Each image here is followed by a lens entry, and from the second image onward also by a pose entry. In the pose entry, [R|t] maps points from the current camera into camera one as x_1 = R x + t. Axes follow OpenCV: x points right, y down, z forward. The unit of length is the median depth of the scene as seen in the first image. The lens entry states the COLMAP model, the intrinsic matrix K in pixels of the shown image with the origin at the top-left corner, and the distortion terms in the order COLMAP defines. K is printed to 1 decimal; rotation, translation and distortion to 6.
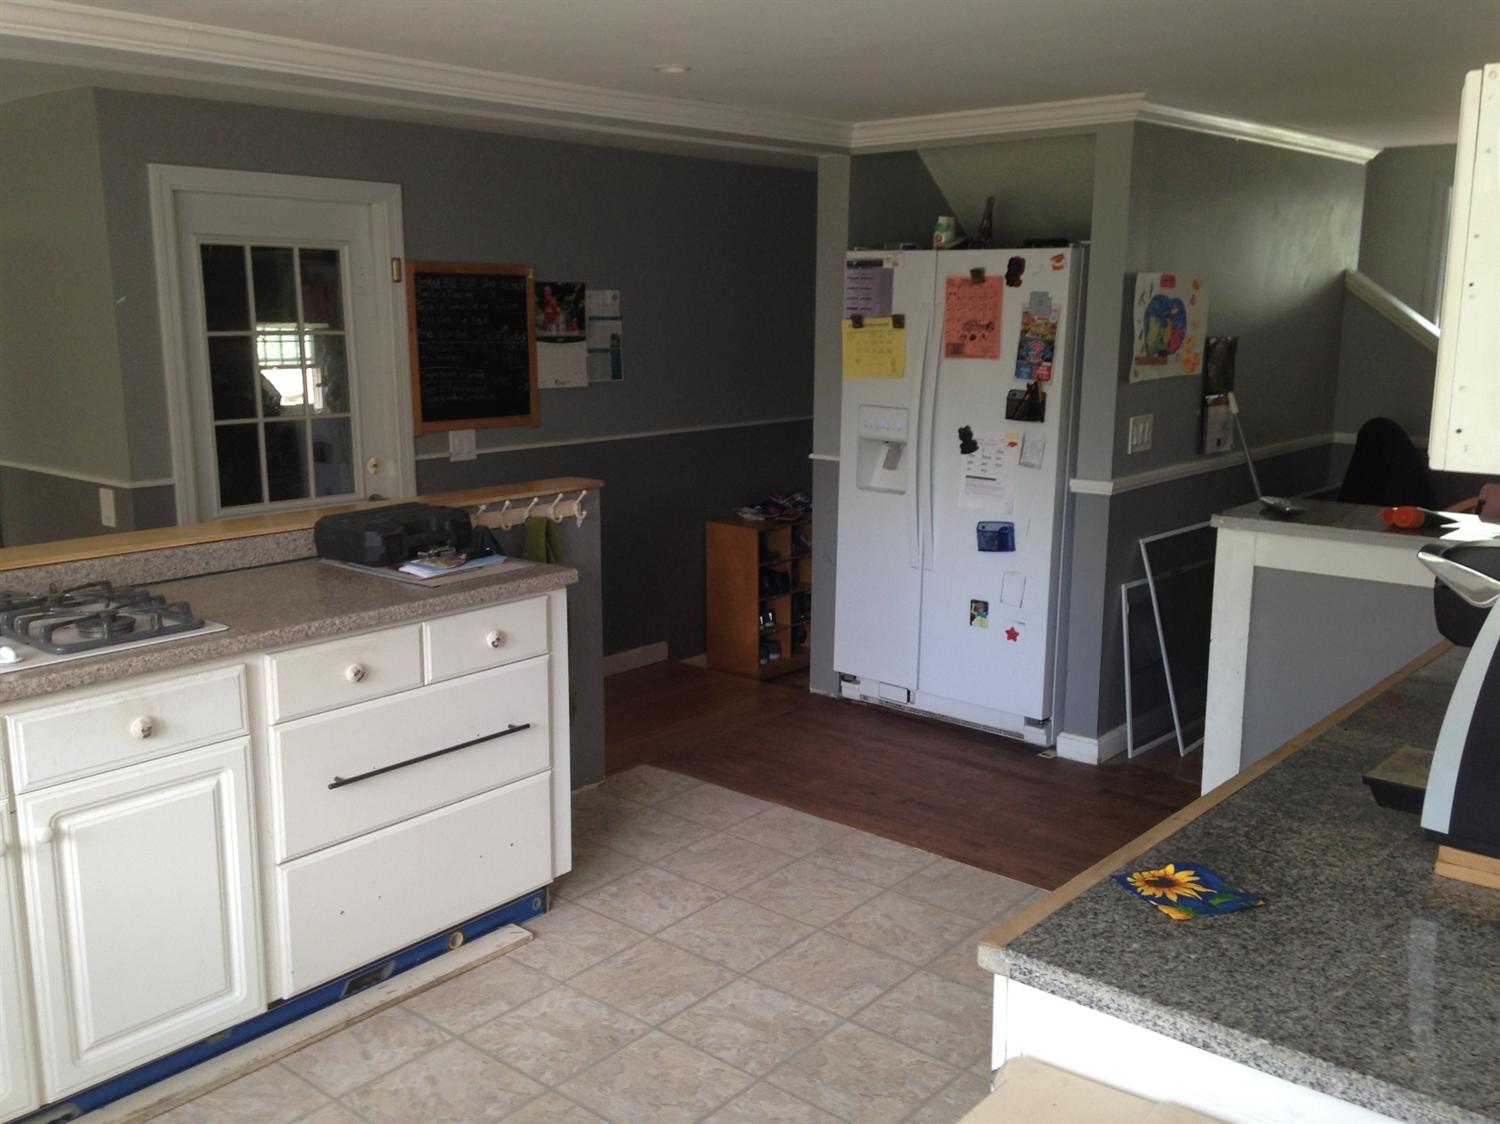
lens RADIAL K [[1371.8, 0, 748.5], [0, 1371.8, 566.4], [0, 0, 1]] dist [0.126795, -0.188853]
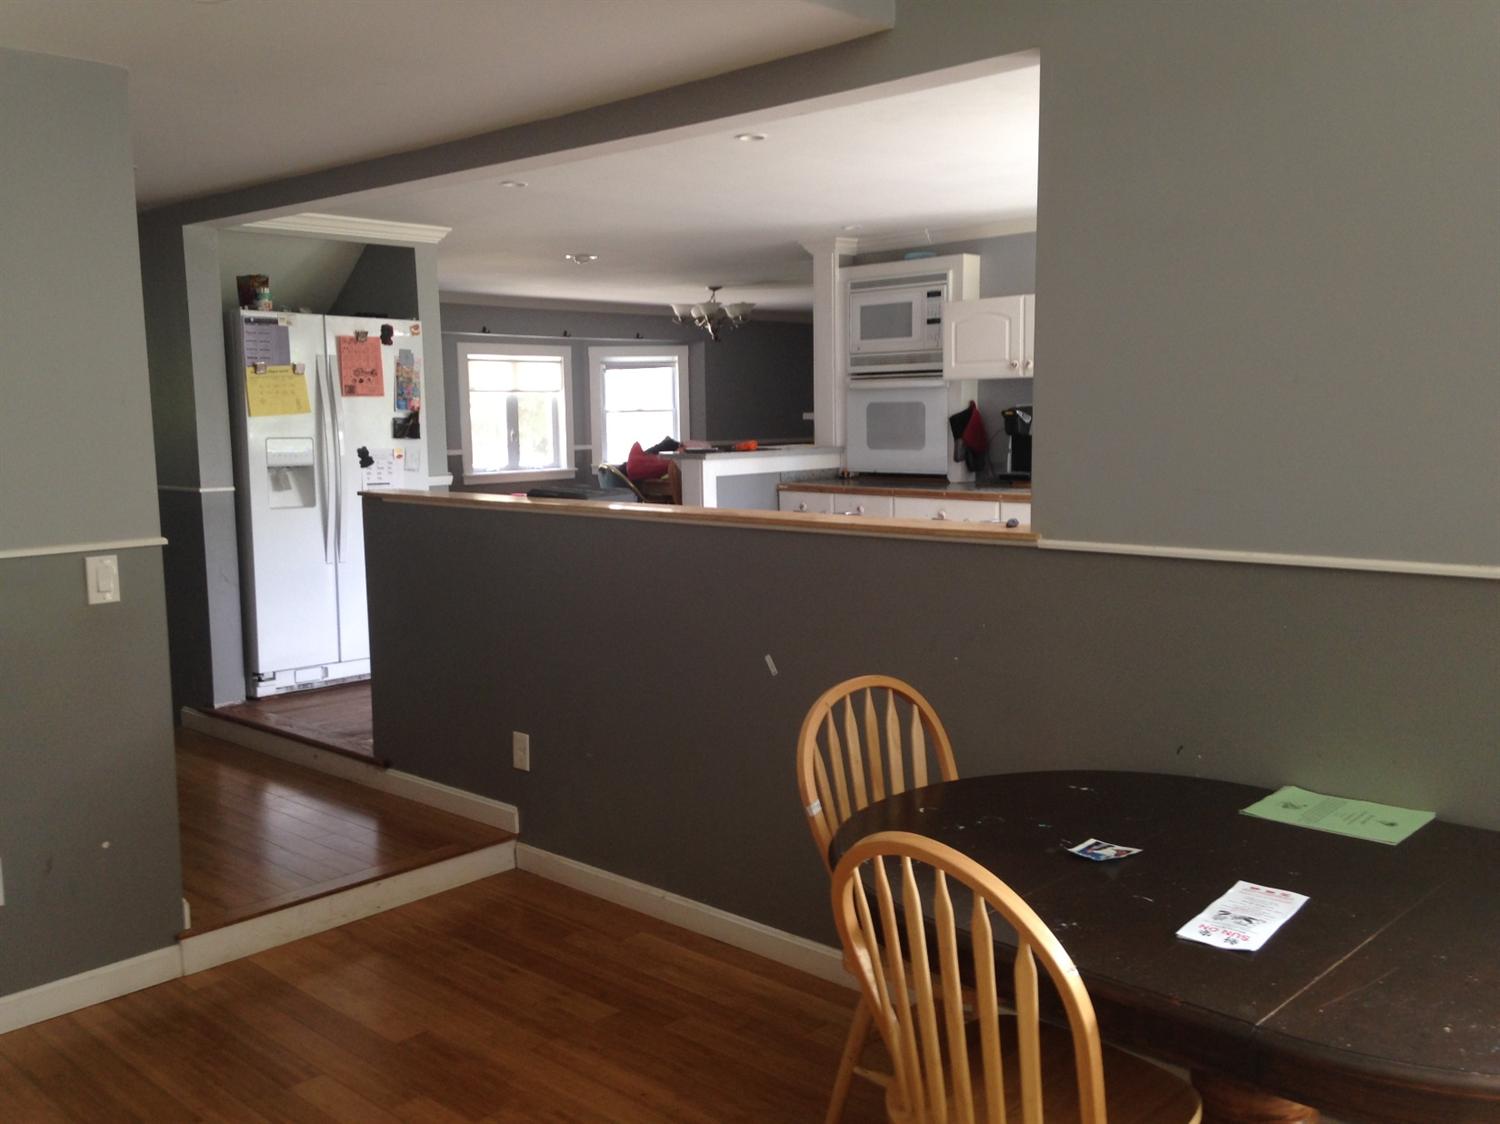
lens RADIAL K [[1371.8, 0, 754.7], [0, 1371.8, 561.9], [0, 0, 1]] dist [0.126795, -0.188853]
pose [[0.015648, -0.112575, 0.993520, -1.205677], [0.207533, 0.972369, 0.106909, -0.059085], [-0.978103, 0.204515, 0.038579, 0.610020]]
